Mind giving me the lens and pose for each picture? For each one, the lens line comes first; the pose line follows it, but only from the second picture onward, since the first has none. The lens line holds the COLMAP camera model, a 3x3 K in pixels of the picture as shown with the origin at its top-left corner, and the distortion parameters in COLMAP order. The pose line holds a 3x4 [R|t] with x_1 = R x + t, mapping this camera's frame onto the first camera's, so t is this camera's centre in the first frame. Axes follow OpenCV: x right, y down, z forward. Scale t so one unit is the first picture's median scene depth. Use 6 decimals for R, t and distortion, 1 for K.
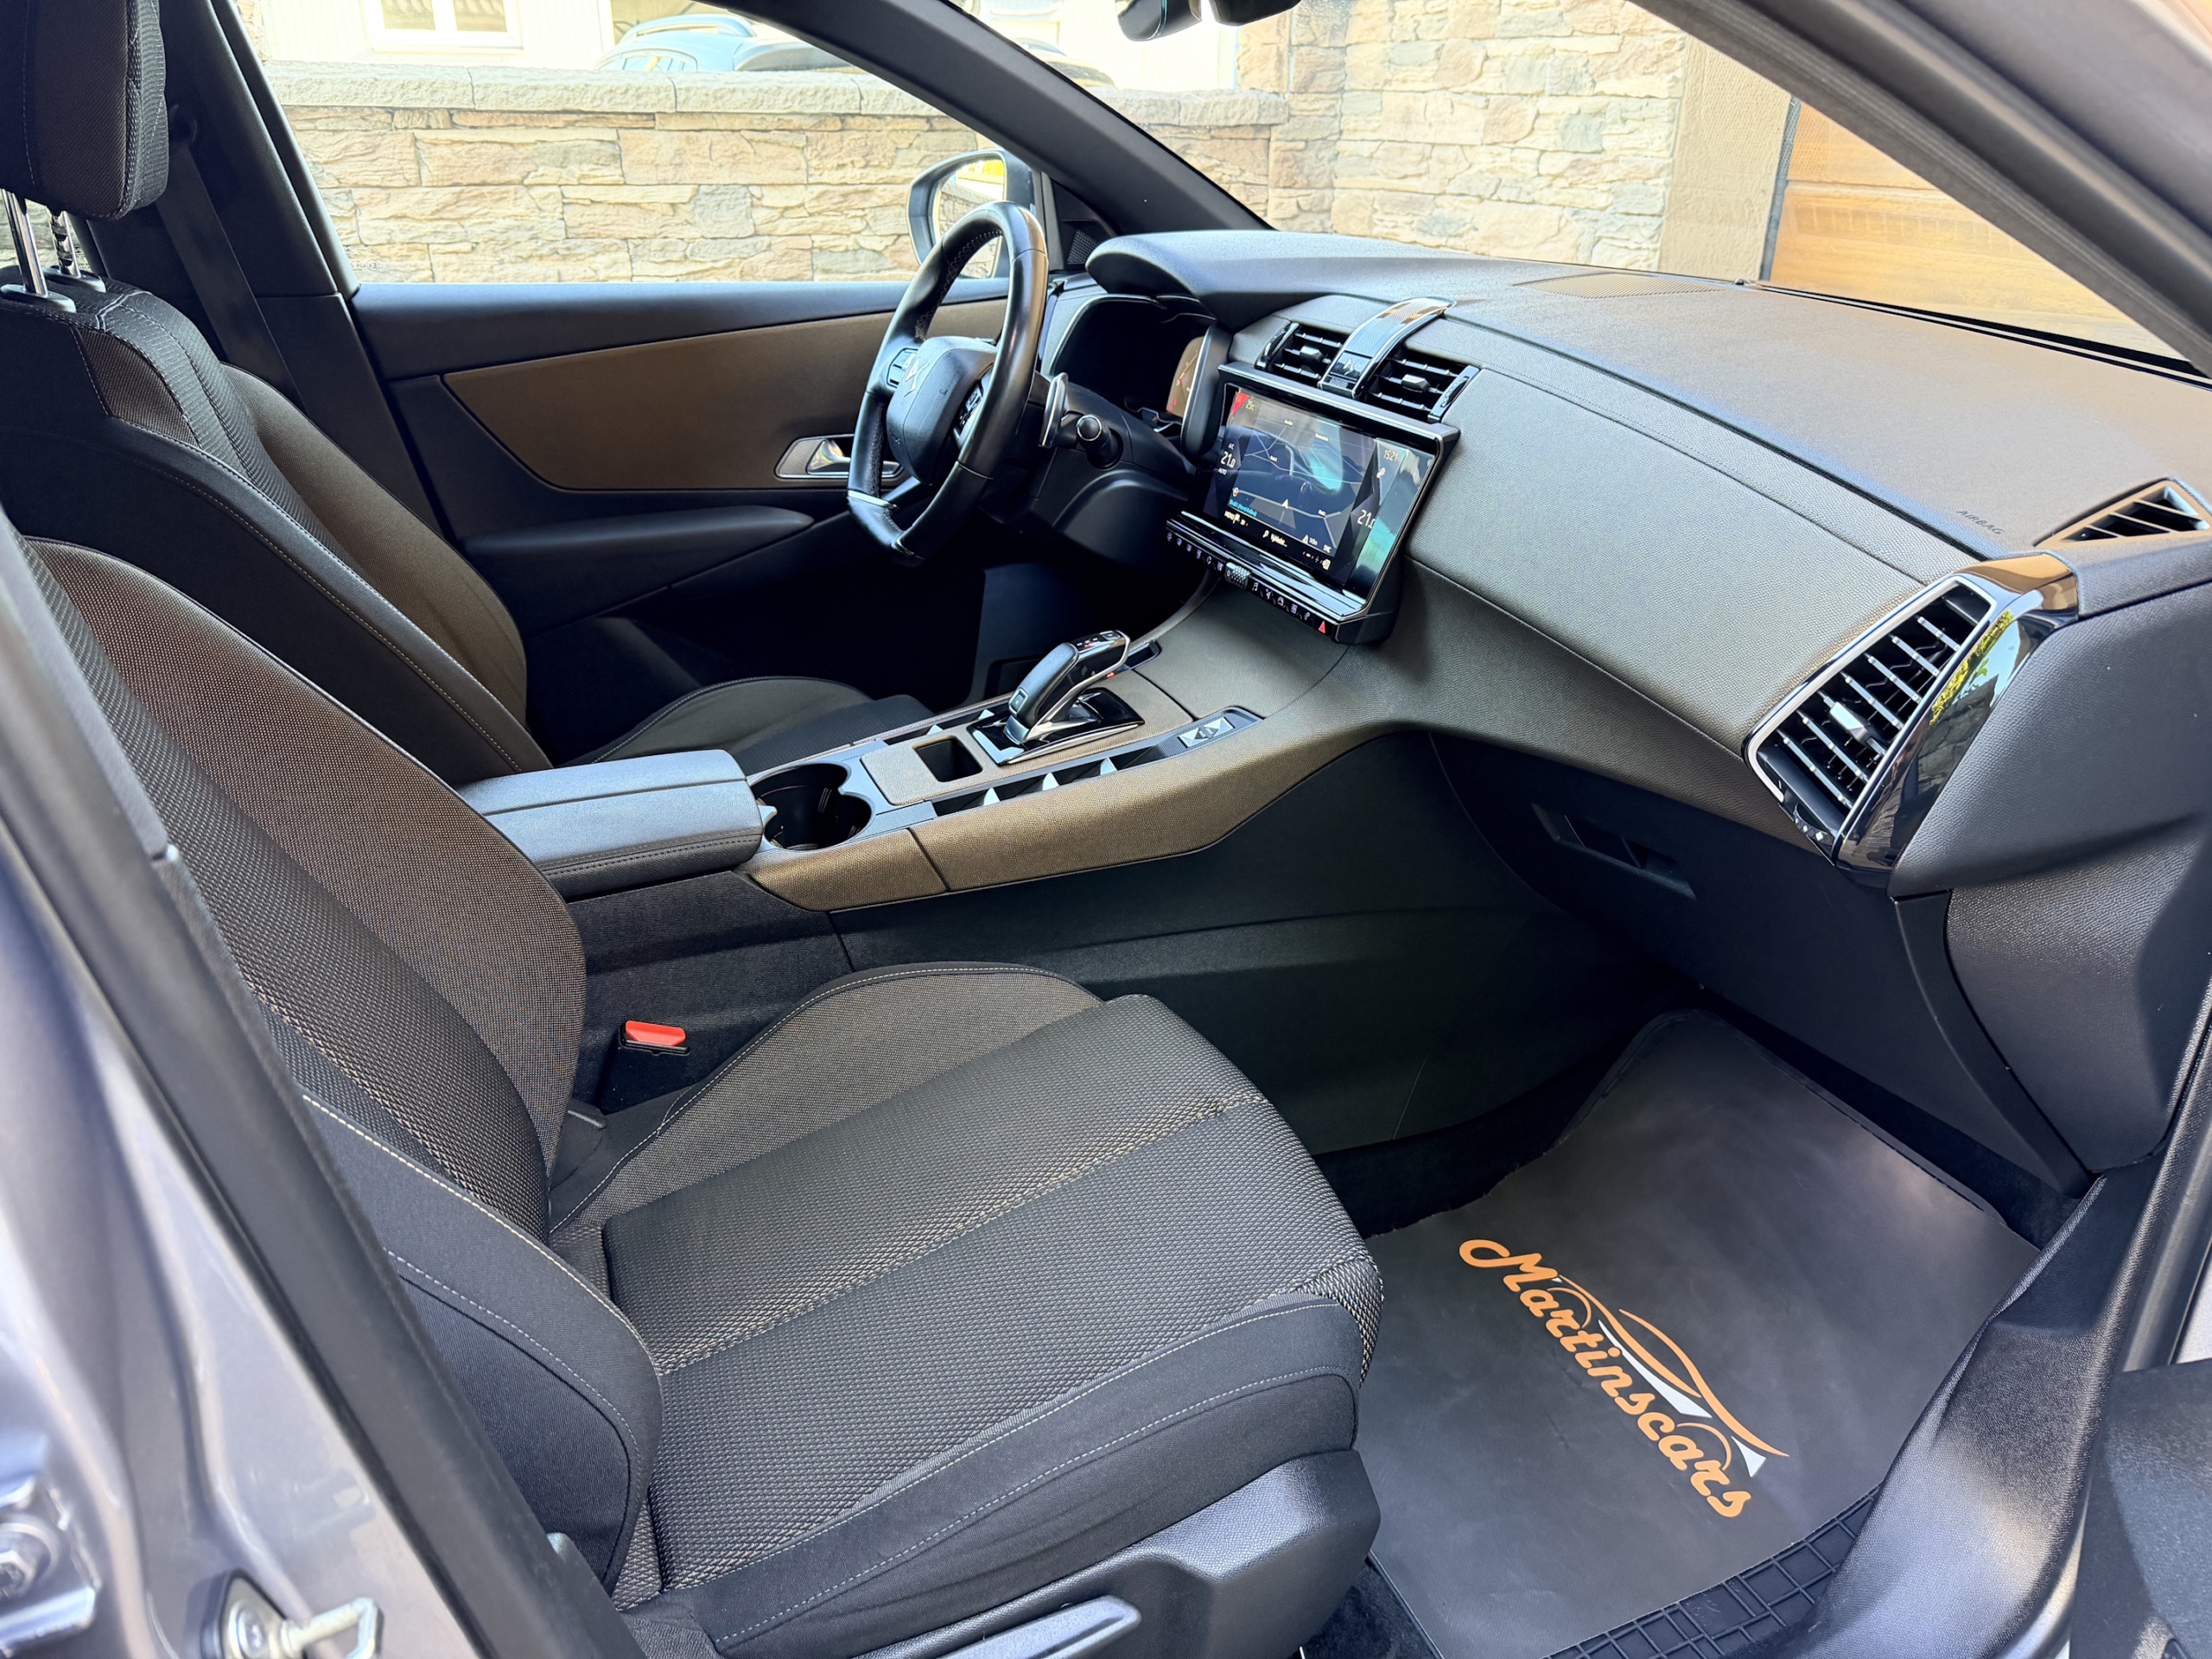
lens RADIAL K [[1531.8, 0, 1120.2], [0, 1531.8, 865.0], [0, 0, 1]] dist [-0.010019, -0.011773]
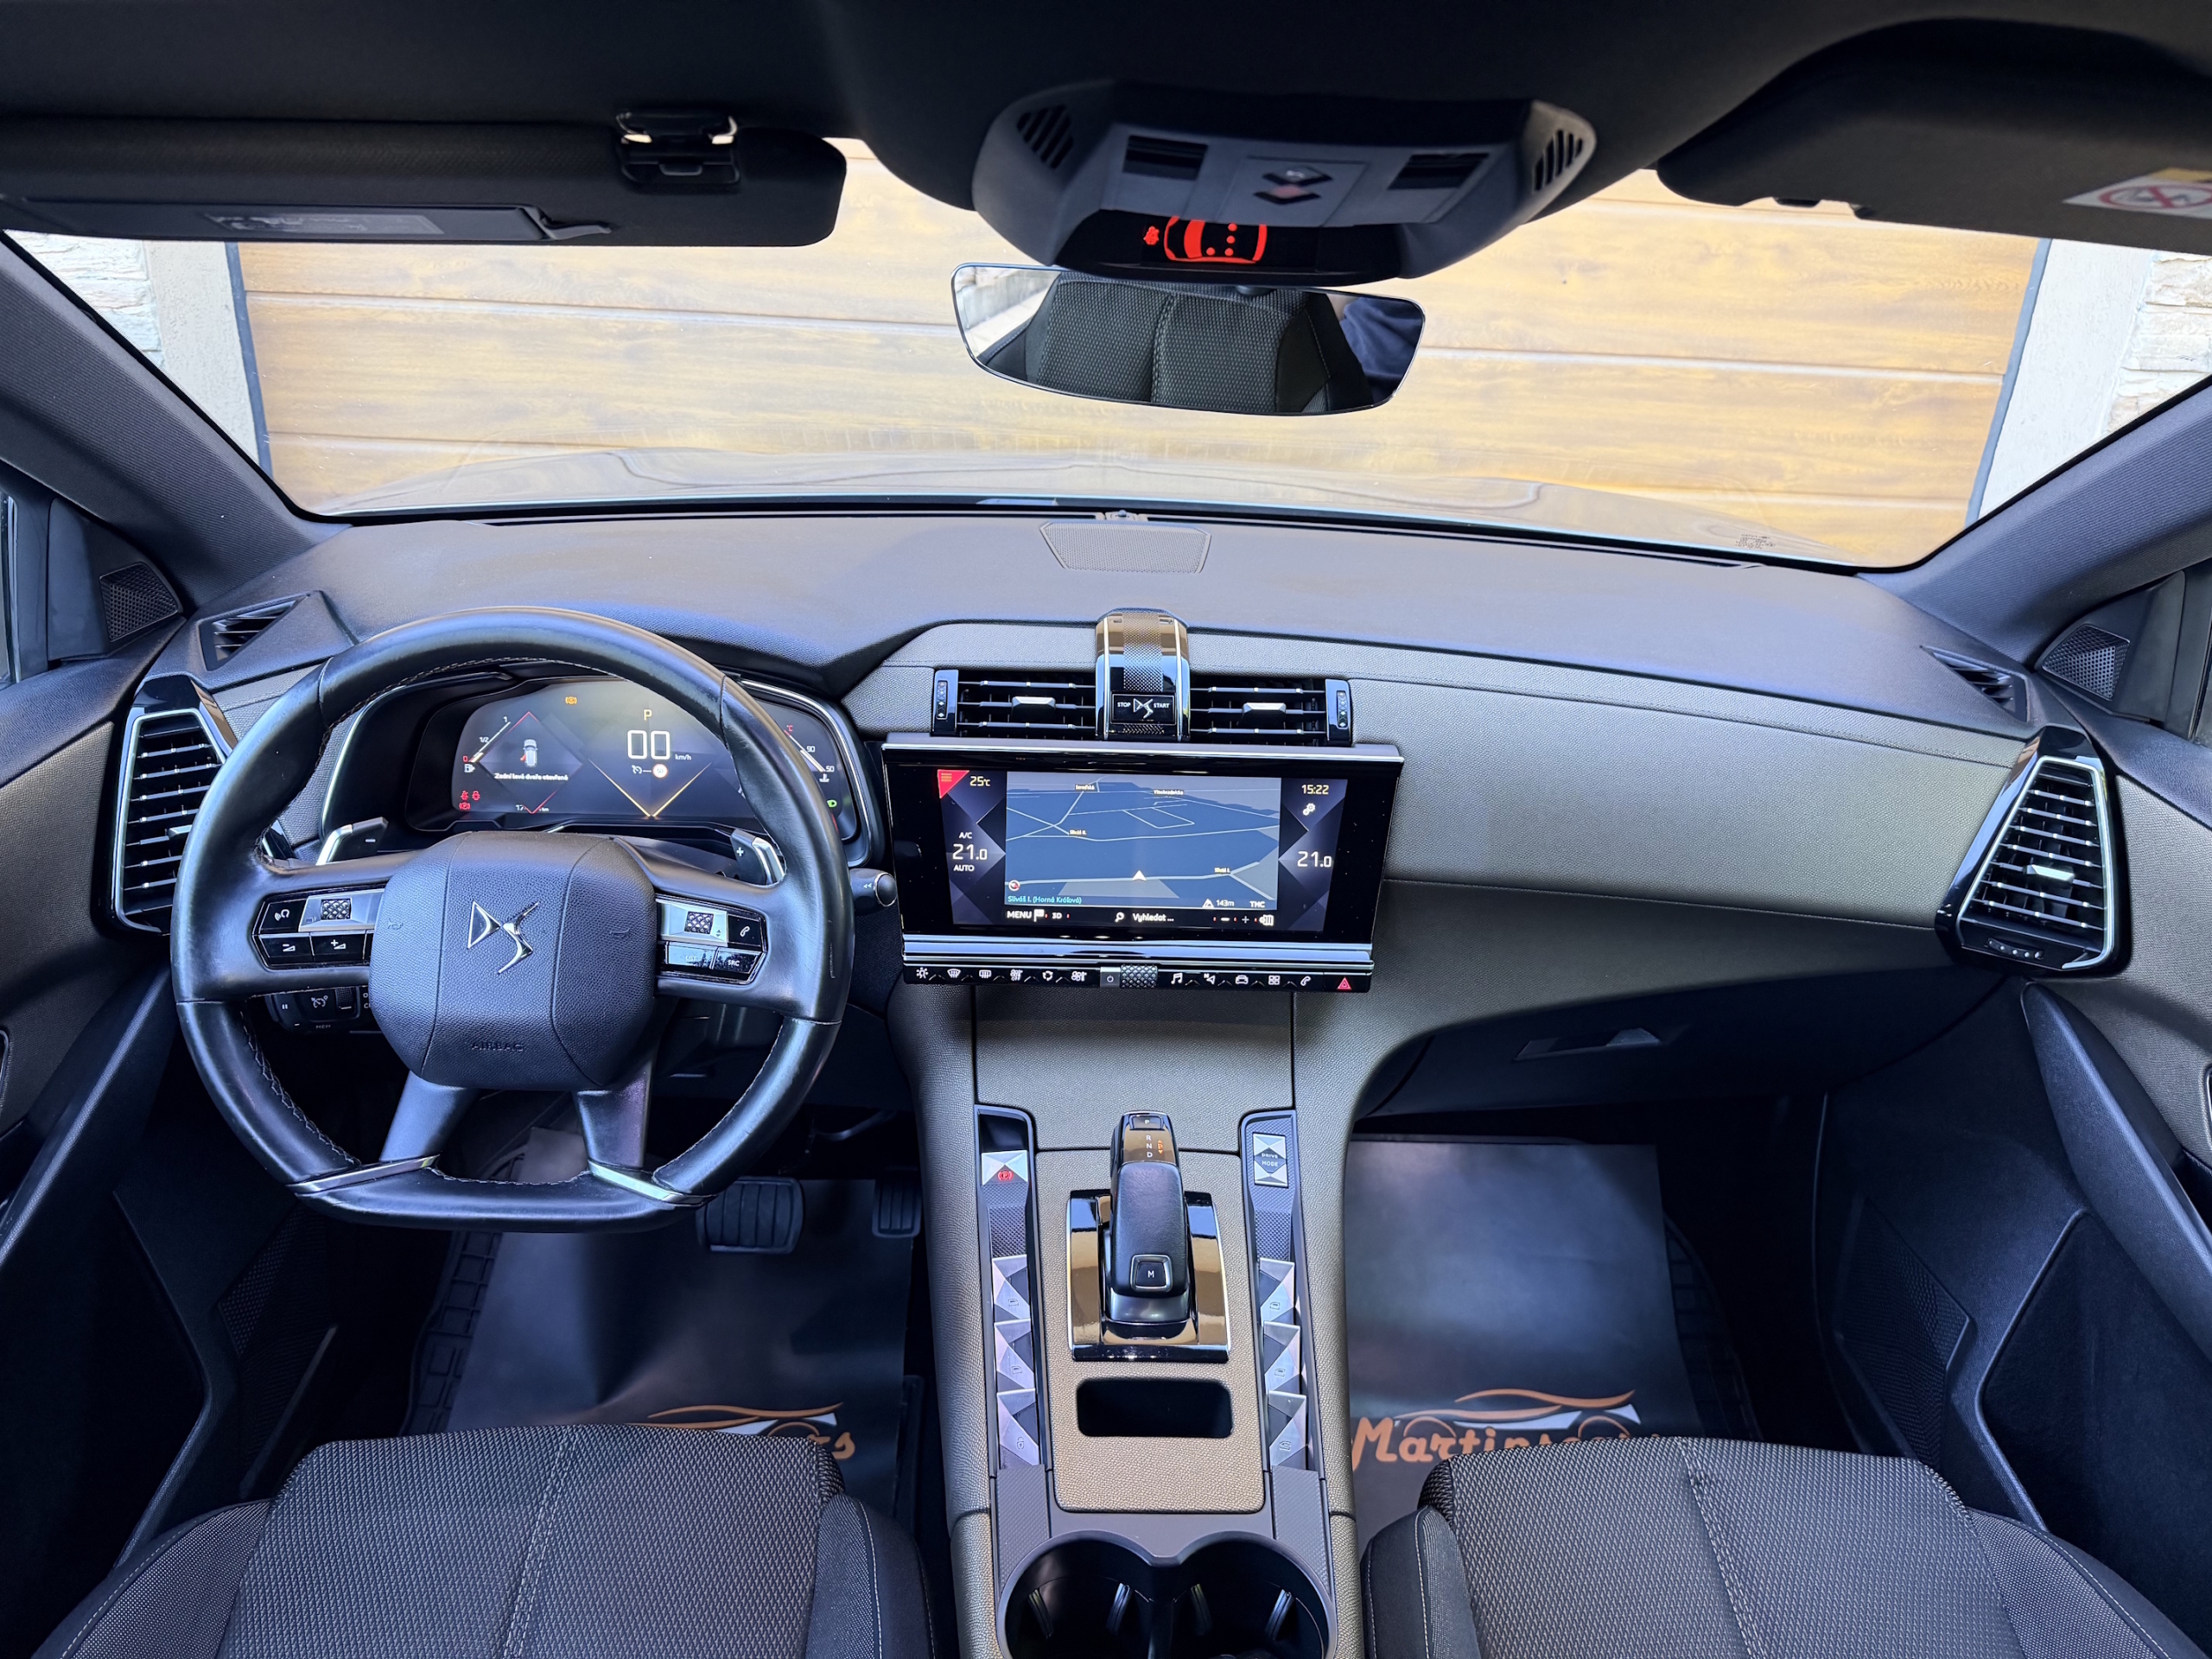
lens RADIAL K [[1576.9, 0, 1138.0], [0, 1576.9, 802.0], [0, 0, 1]] dist [0.013756, -0.025814]
pose [[0.330847, -0.346838, 0.877635, -0.633876], [0.374839, 0.901796, 0.215081, -0.455948], [-0.866046, 0.257813, 0.428365, 0.613395]]
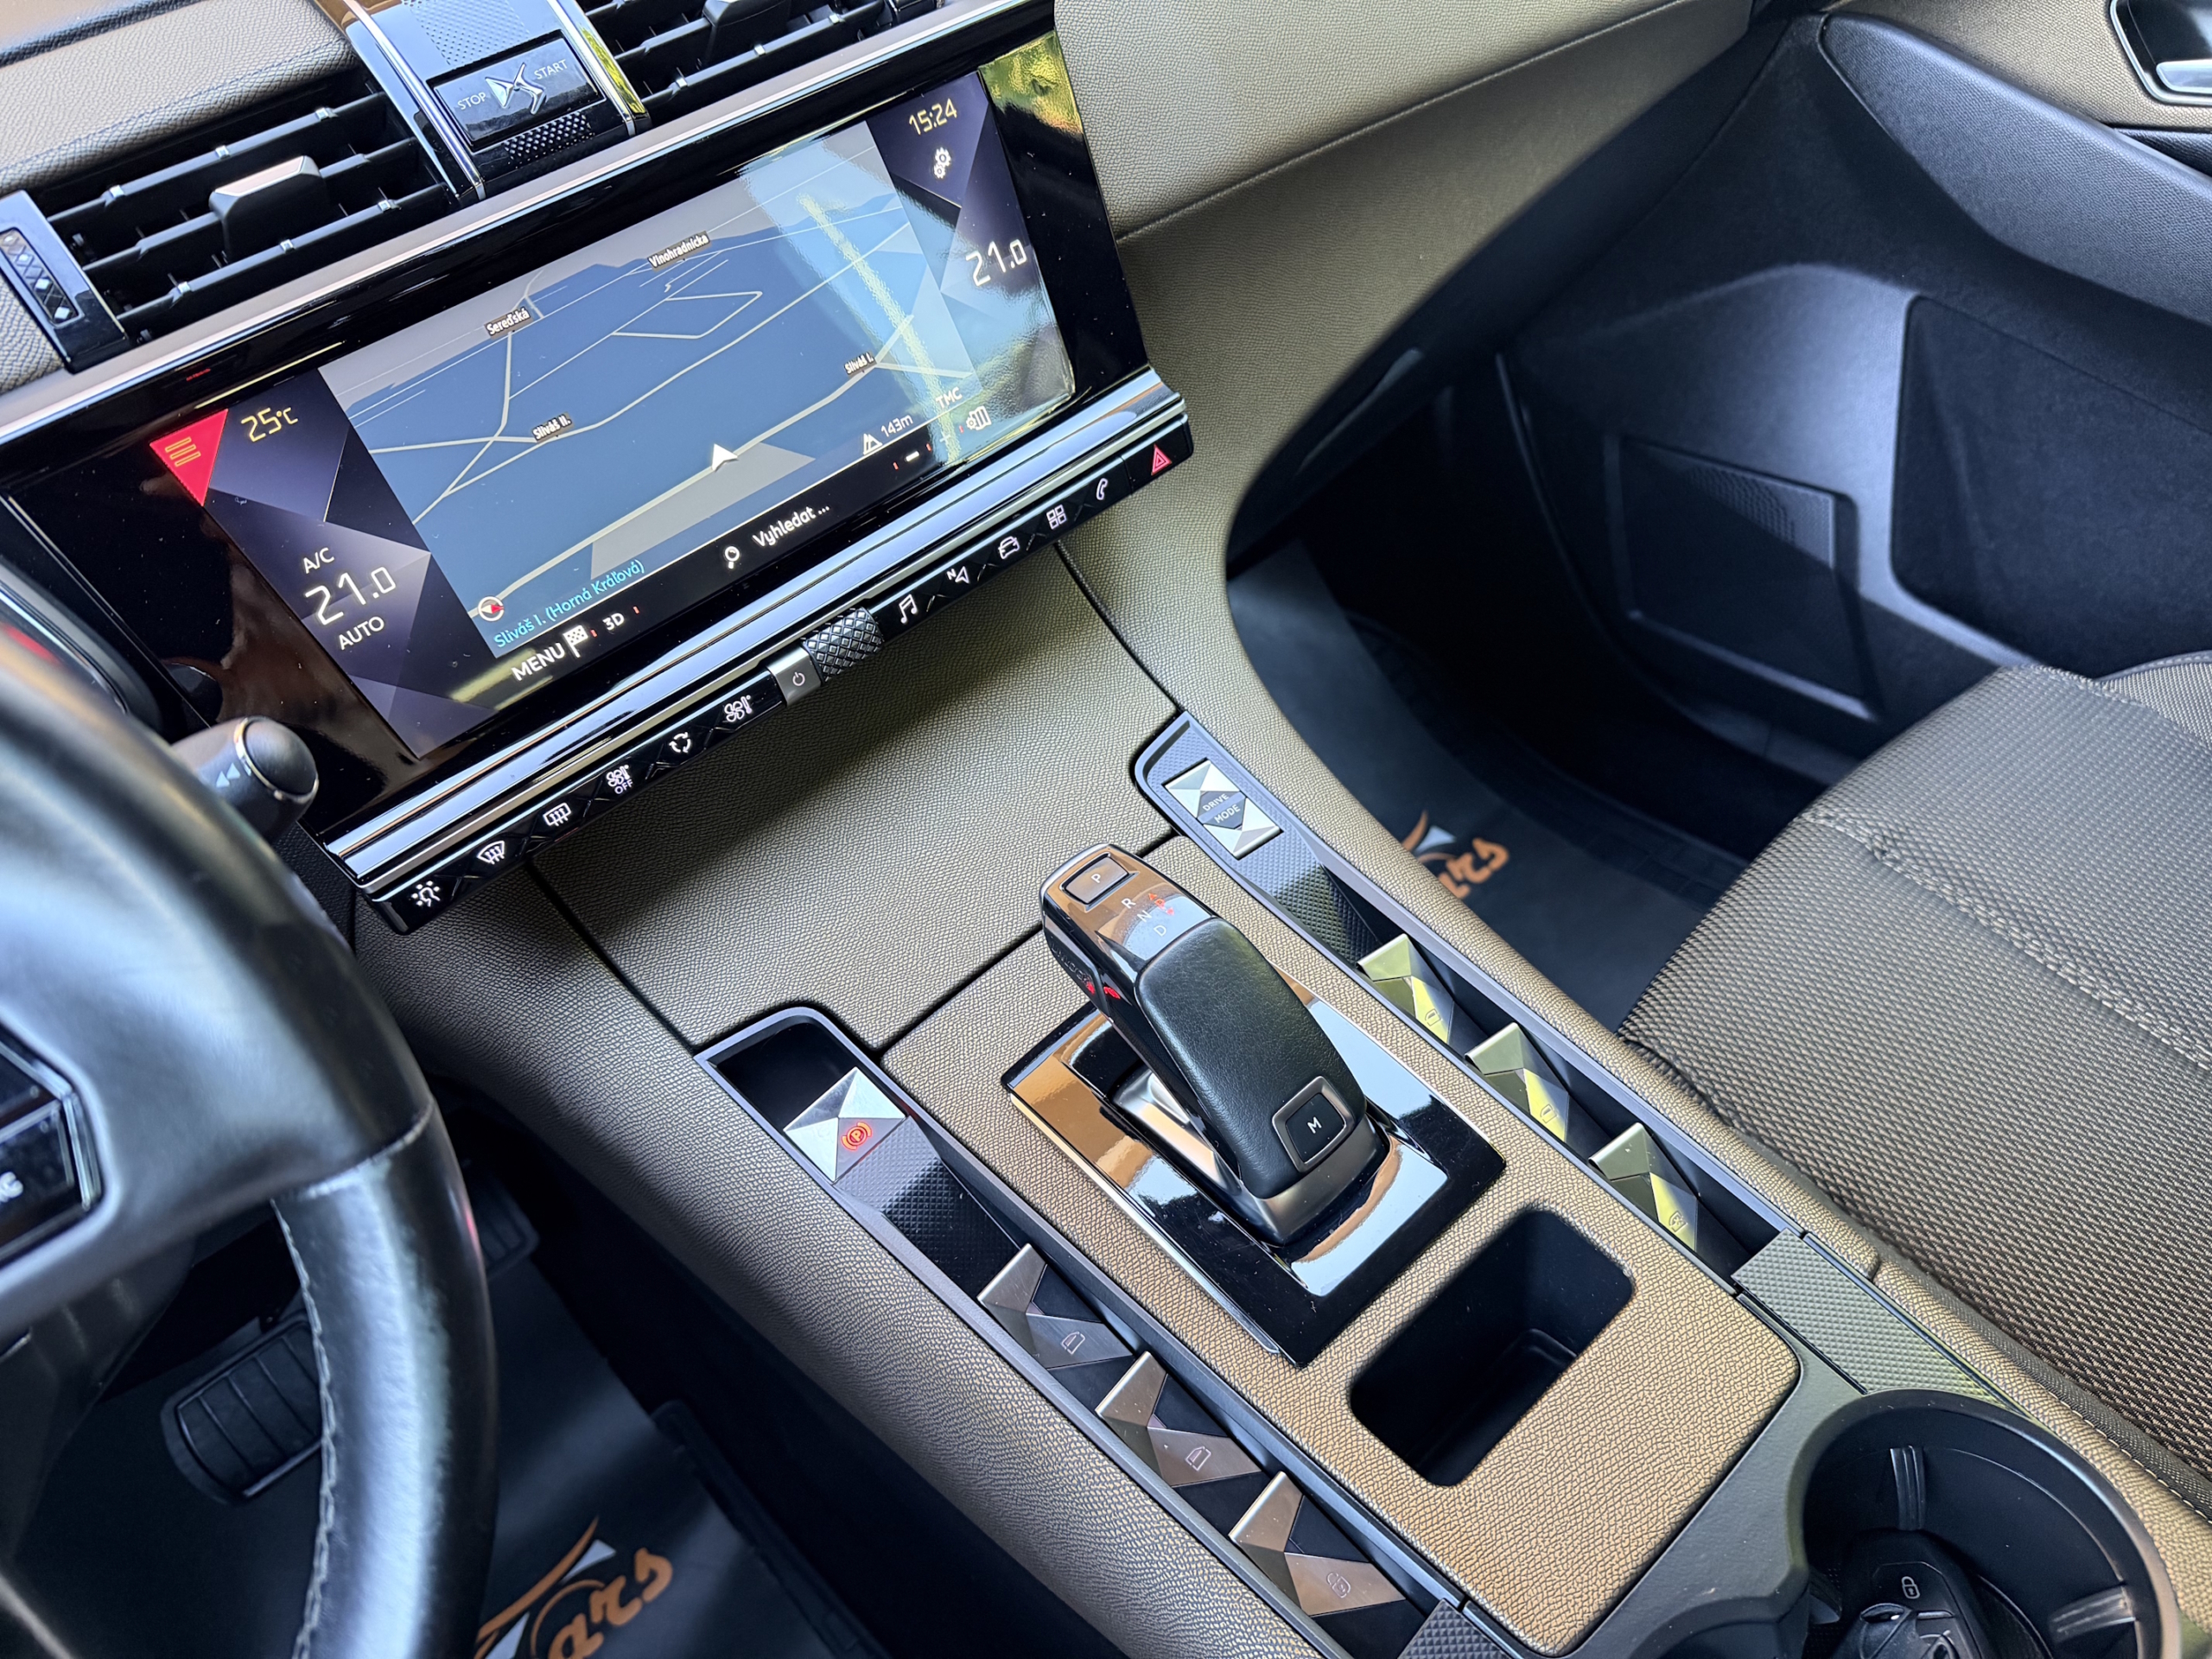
lens RADIAL K [[1576.9, 0, 1091.8], [0, 1576.9, 823.5], [0, 0, 1]] dist [0.013756, -0.025814]
pose [[-0.321111, -0.575991, 0.751746, -0.273931], [0.574909, 0.512228, 0.638046, -0.386090], [-0.752574, 0.637069, 0.166660, 0.914375]]
